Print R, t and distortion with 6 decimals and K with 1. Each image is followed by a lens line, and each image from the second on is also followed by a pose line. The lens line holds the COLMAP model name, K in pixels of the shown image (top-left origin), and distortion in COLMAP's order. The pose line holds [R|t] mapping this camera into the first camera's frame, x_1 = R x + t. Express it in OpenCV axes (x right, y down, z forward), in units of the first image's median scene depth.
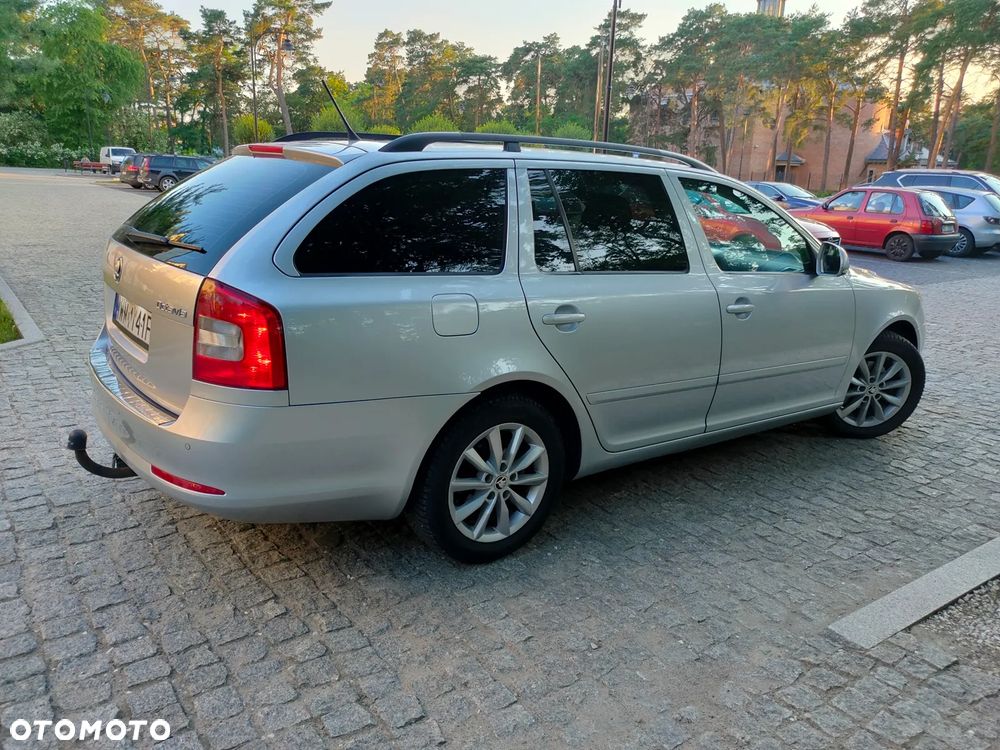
lens RADIAL K [[762.8, 0, 502.6], [0, 762.8, 381.8], [0, 0, 1]] dist [0.041231, -0.021284]
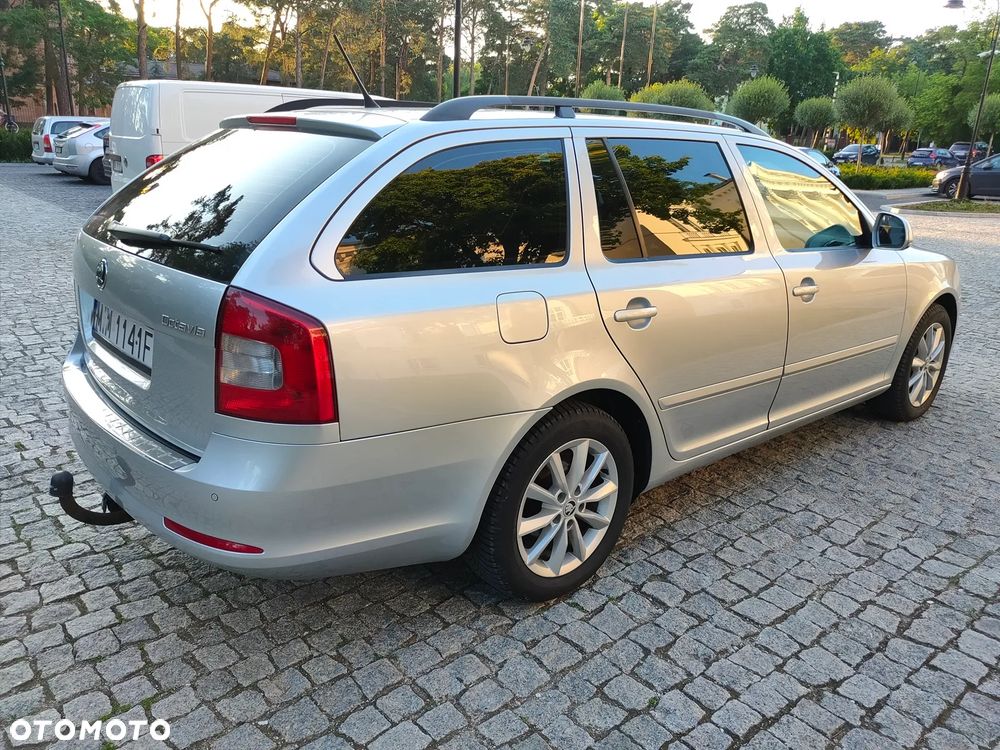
lens RADIAL K [[762.8, 0, 492.4], [0, 762.8, 376.2], [0, 0, 1]] dist [0.041231, -0.021284]
pose [[0.997570, -0.037046, 0.059008, -0.131353], [0.034879, 0.998694, 0.037333, -0.050299], [-0.060314, -0.035184, 0.997559, 0.150753]]
